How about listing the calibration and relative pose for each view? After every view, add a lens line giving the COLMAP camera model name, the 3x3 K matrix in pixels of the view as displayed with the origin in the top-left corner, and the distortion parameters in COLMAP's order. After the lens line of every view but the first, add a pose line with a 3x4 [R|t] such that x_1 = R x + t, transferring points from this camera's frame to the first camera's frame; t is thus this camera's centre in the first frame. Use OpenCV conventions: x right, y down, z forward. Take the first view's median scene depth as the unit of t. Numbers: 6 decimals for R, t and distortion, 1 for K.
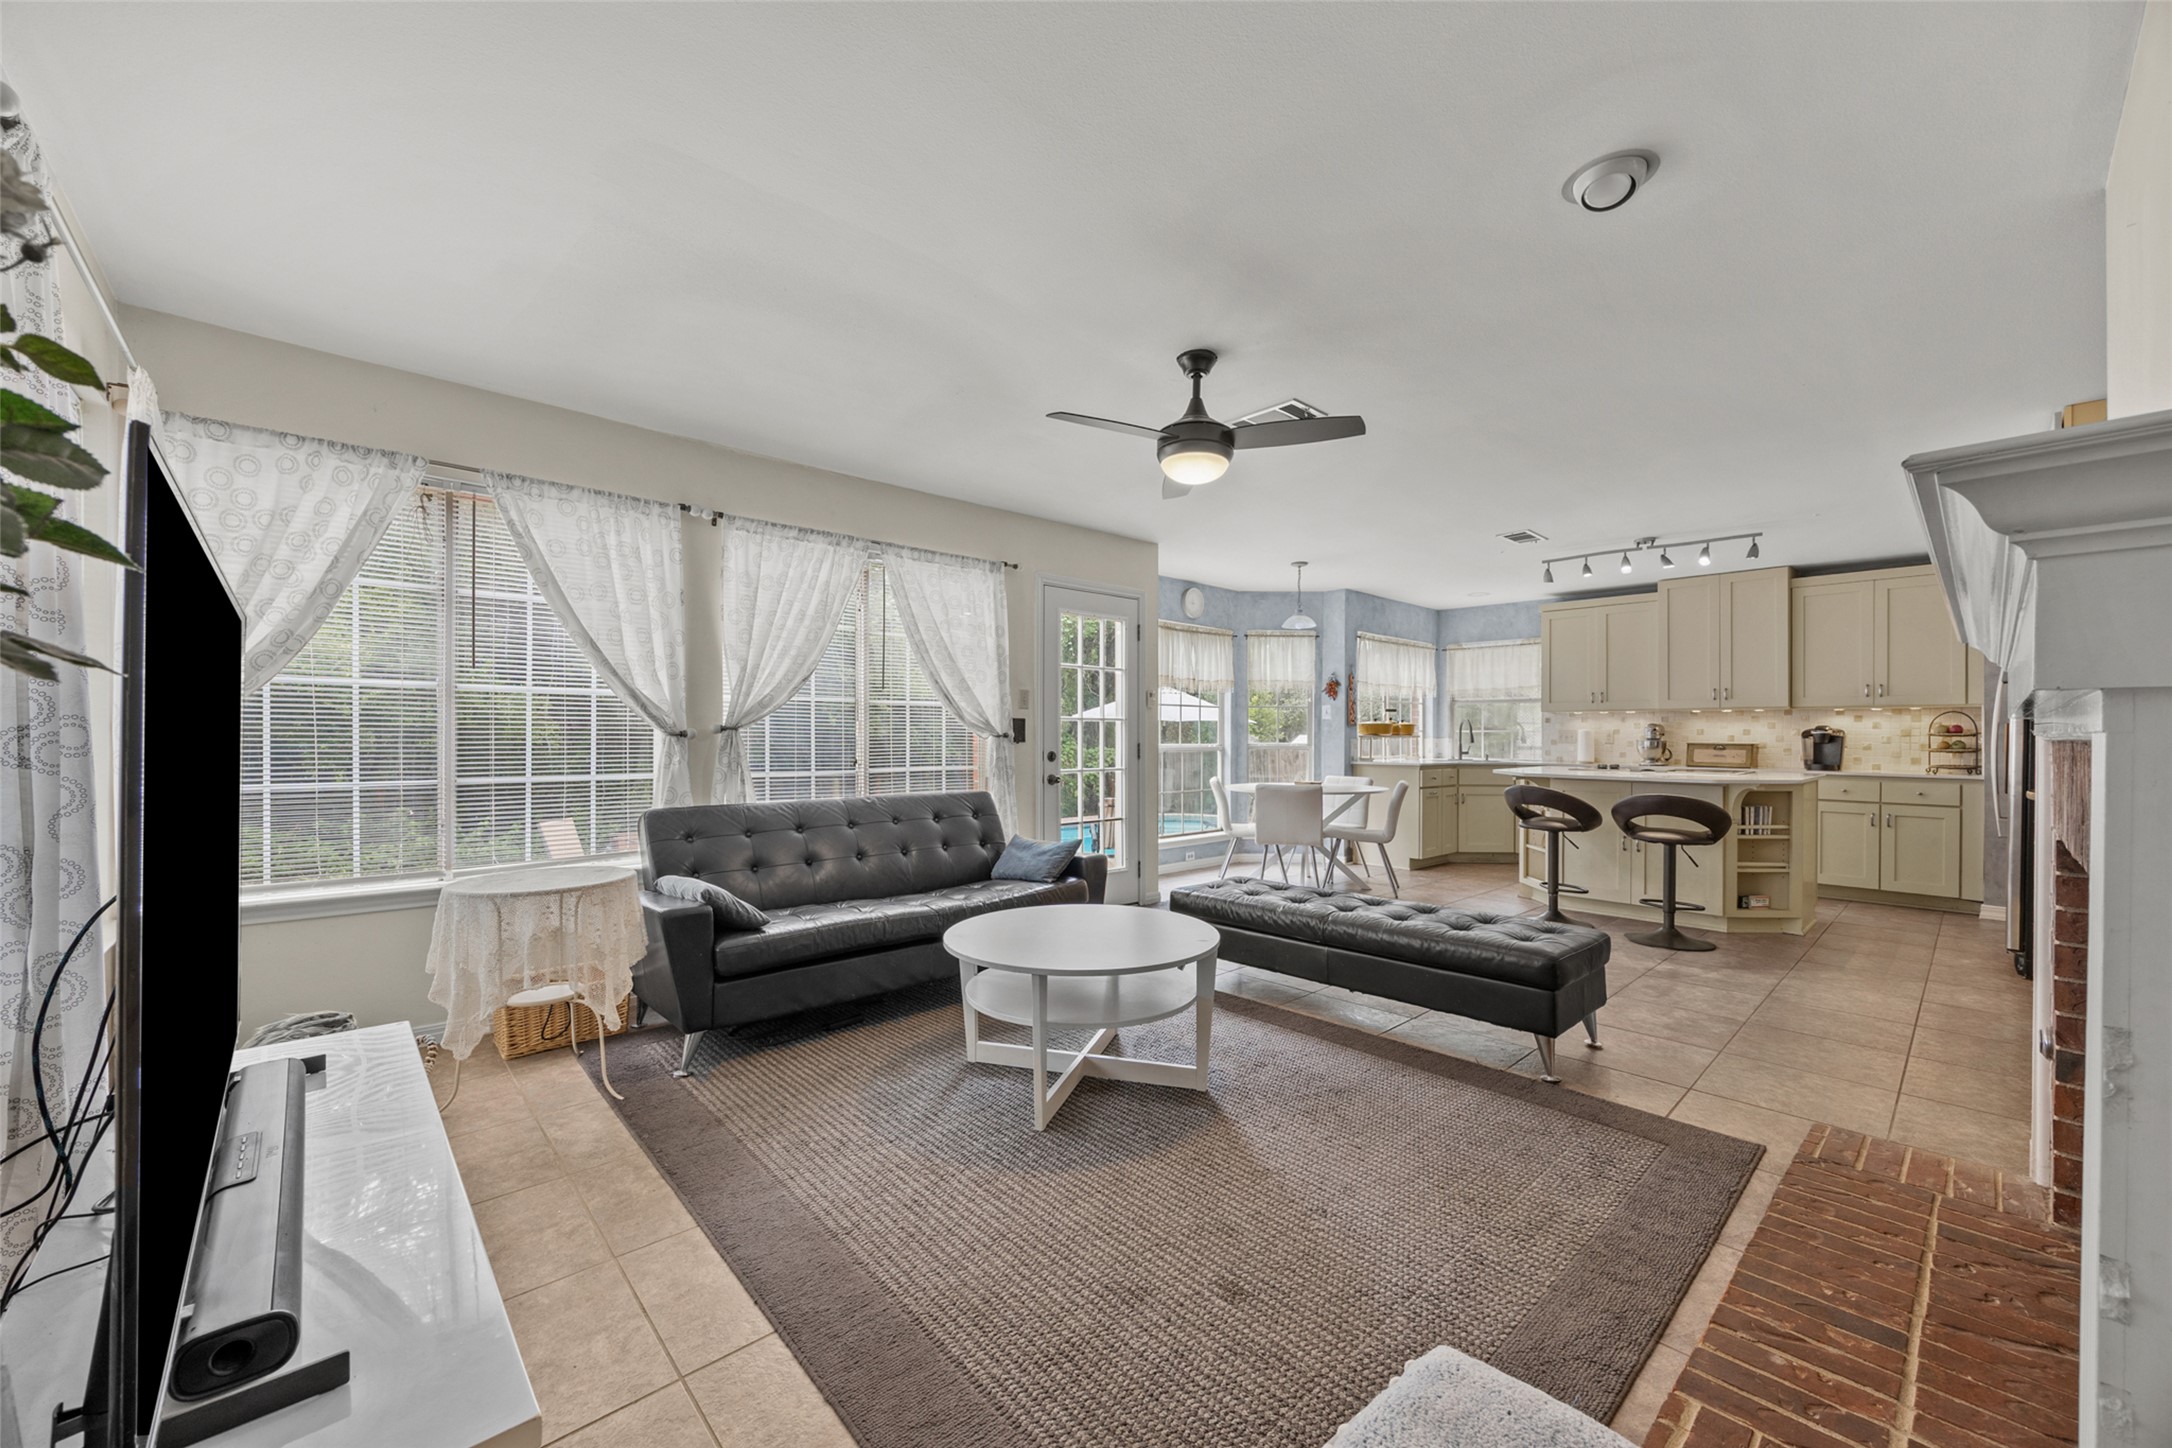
lens RADIAL K [[838.9, 0, 1087.7], [0, 838.9, 734.1], [0, 0, 1]] dist [-0.000434, -0.000025]
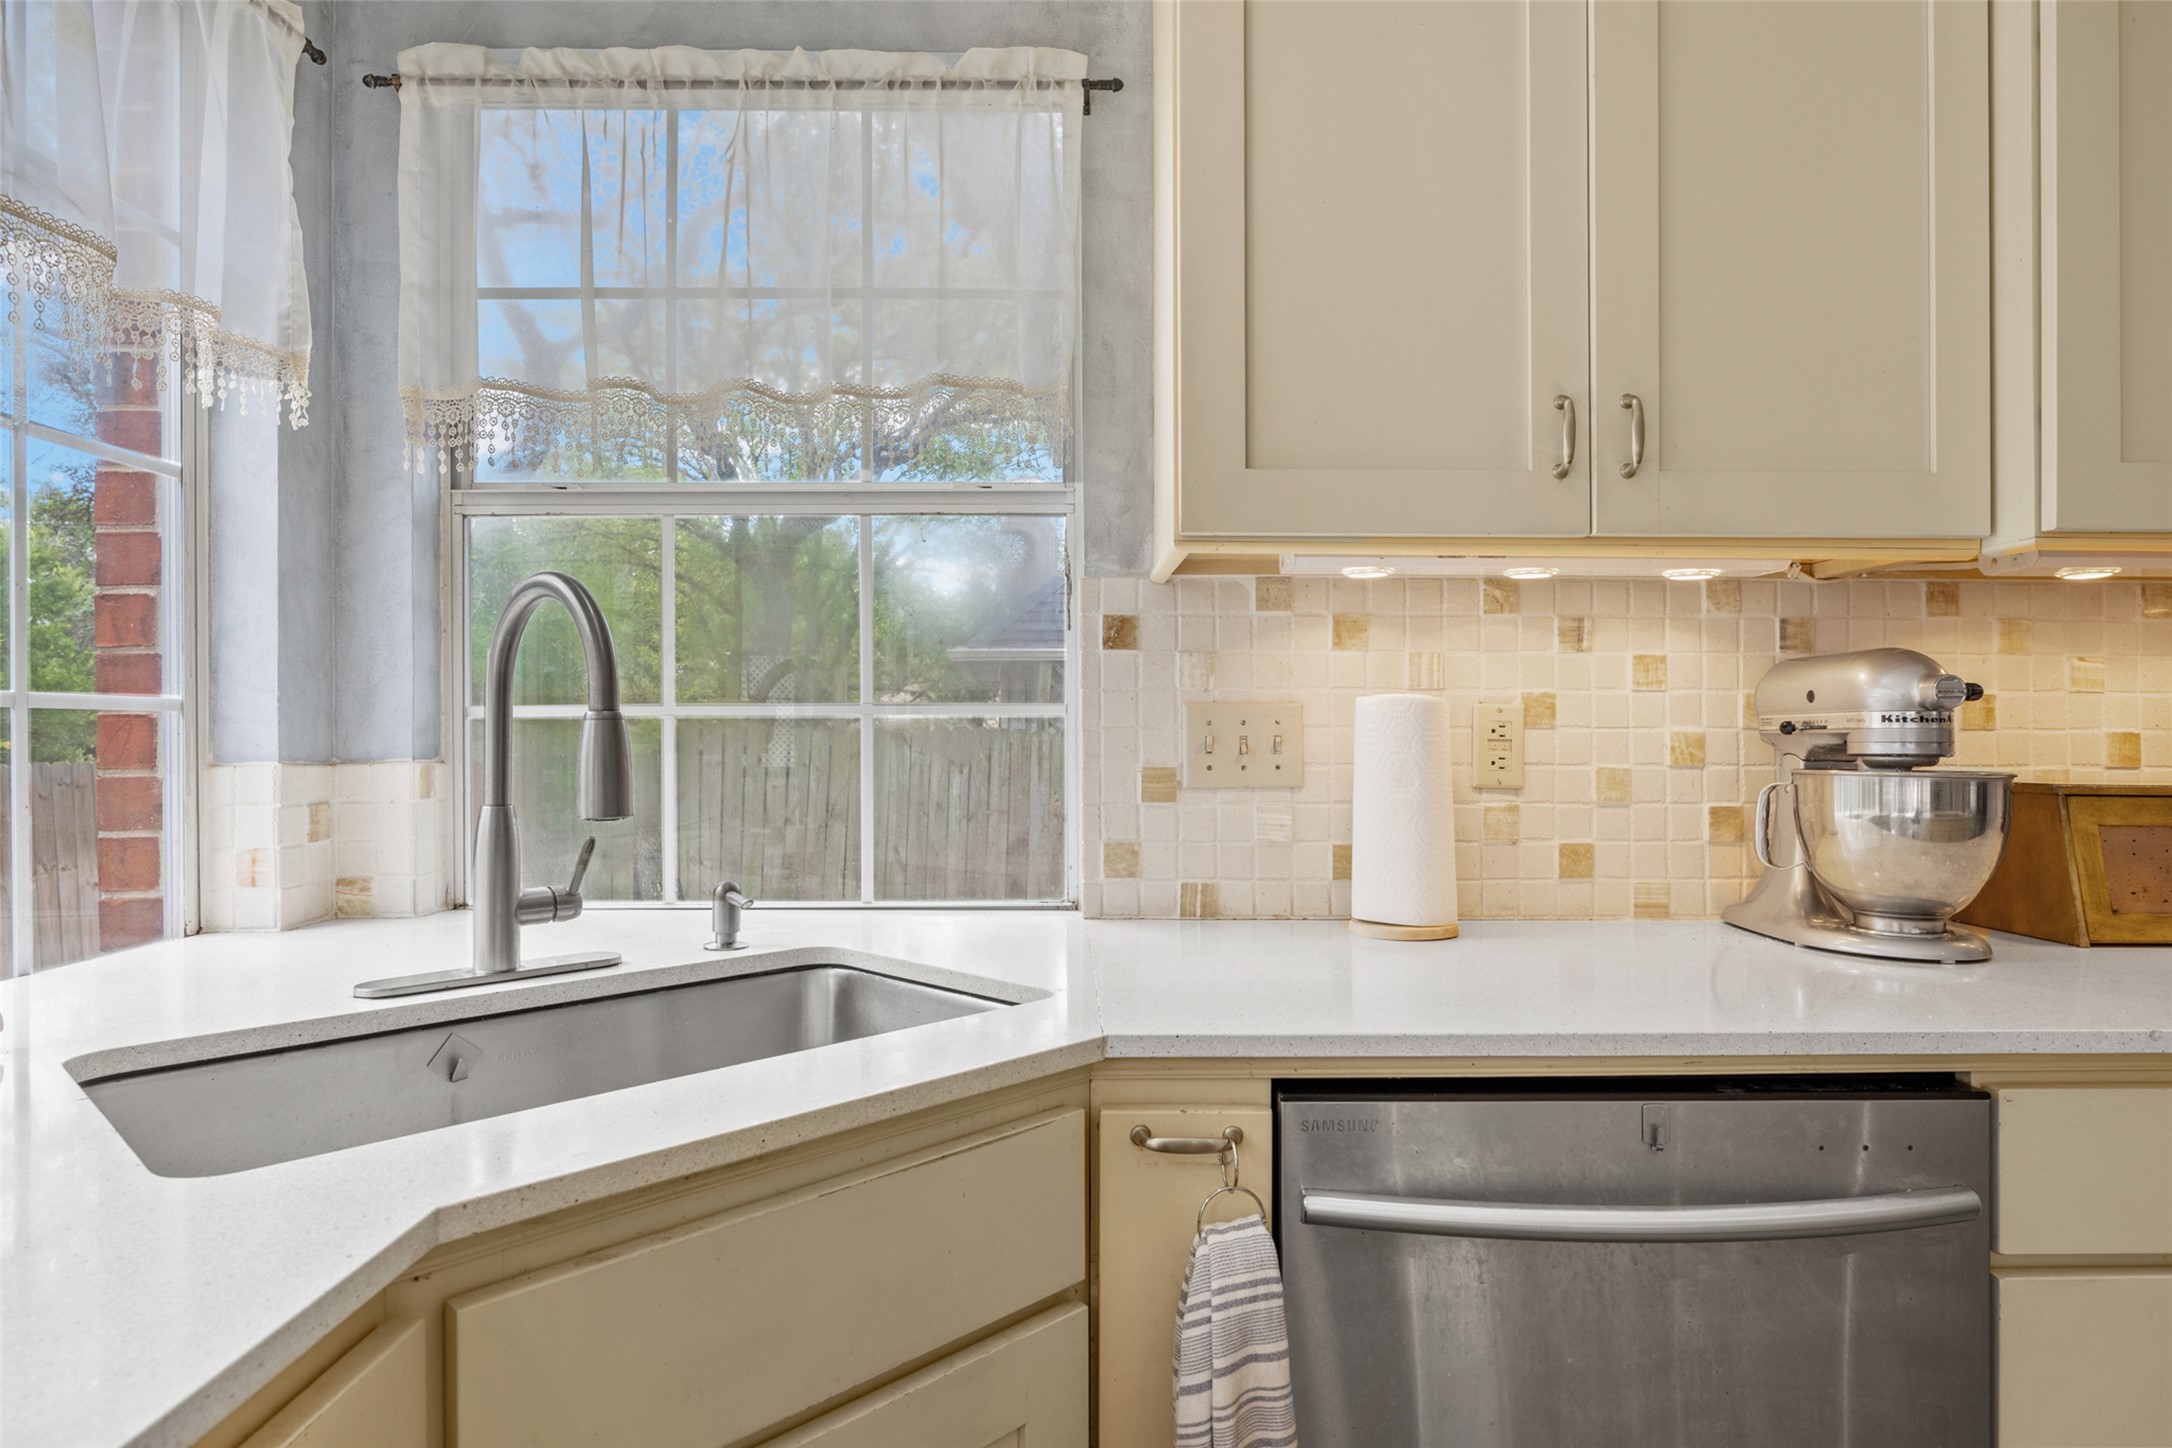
lens RADIAL K [[1235.1, 0, 1100.3], [0, 1235.1, 736.2], [0, 0, 1]] dist [-0.005766, -0.001792]
pose [[0.658575, -0.004402, 0.752502, 0.436124], [0.004131, 0.999989, 0.002235, 0.000843], [-0.752503, 0.001637, 0.658586, 0.972998]]
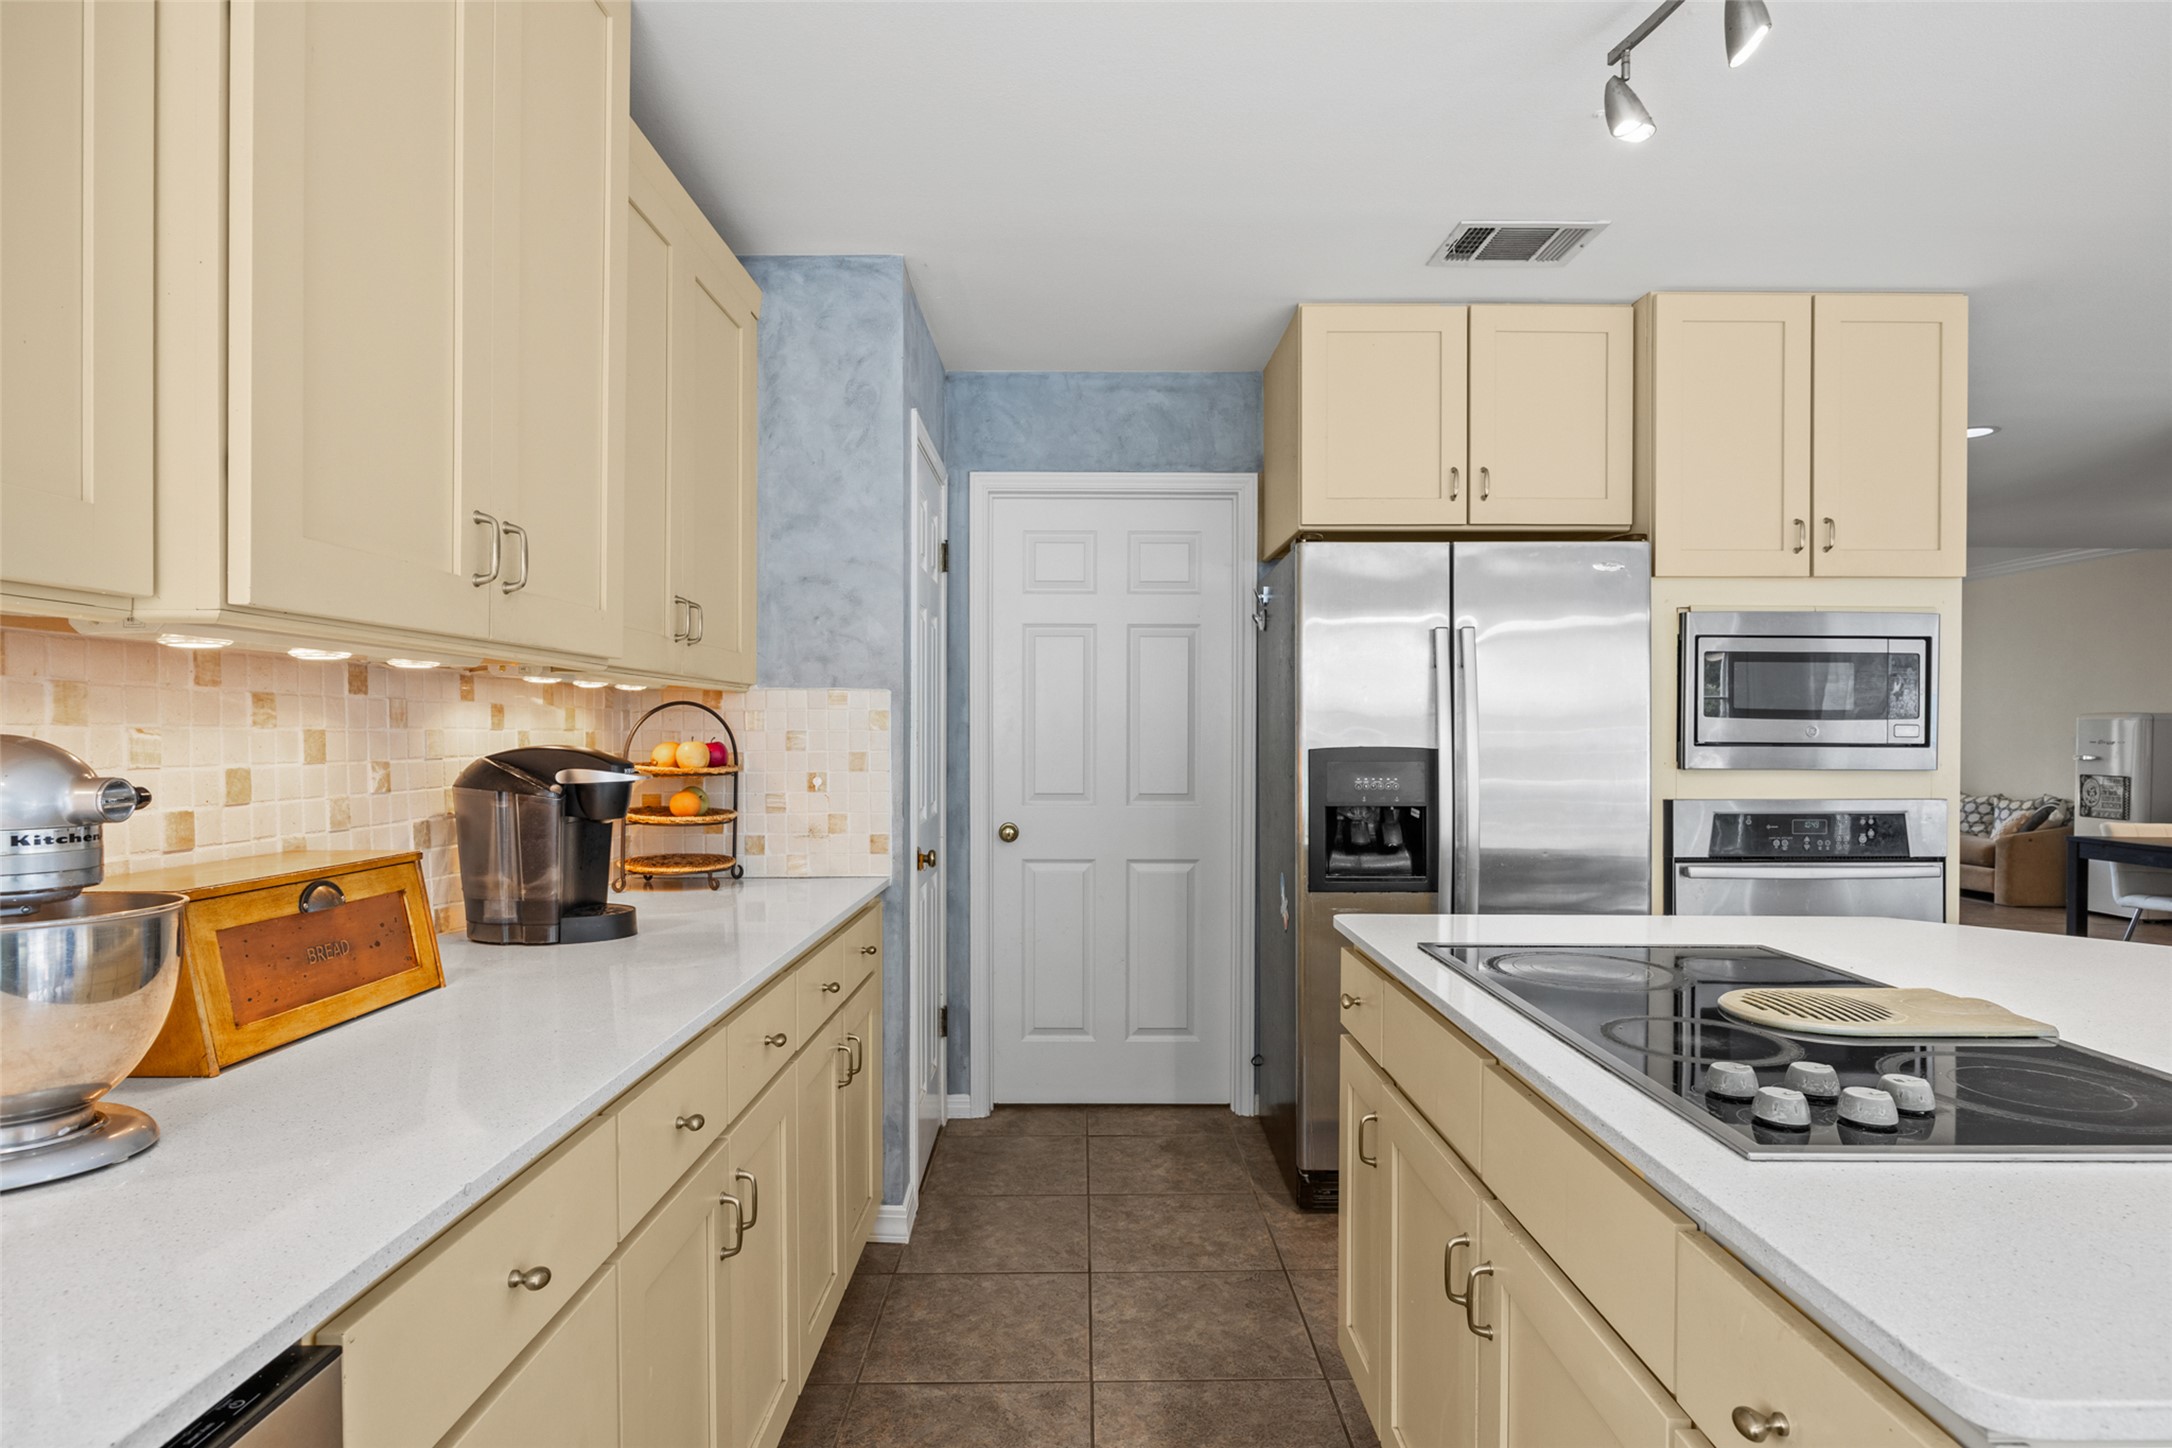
lens RADIAL K [[1152.2, 0, 1112.2], [0, 1152.2, 760.9], [0, 0, 1]] dist [-0.005365, -0.000285]
pose [[-0.737931, -0.021269, 0.674541, 0.492548], [-0.004463, 0.999635, 0.026637, -0.013953], [-0.674861, 0.016646, -0.737757, 1.020104]]
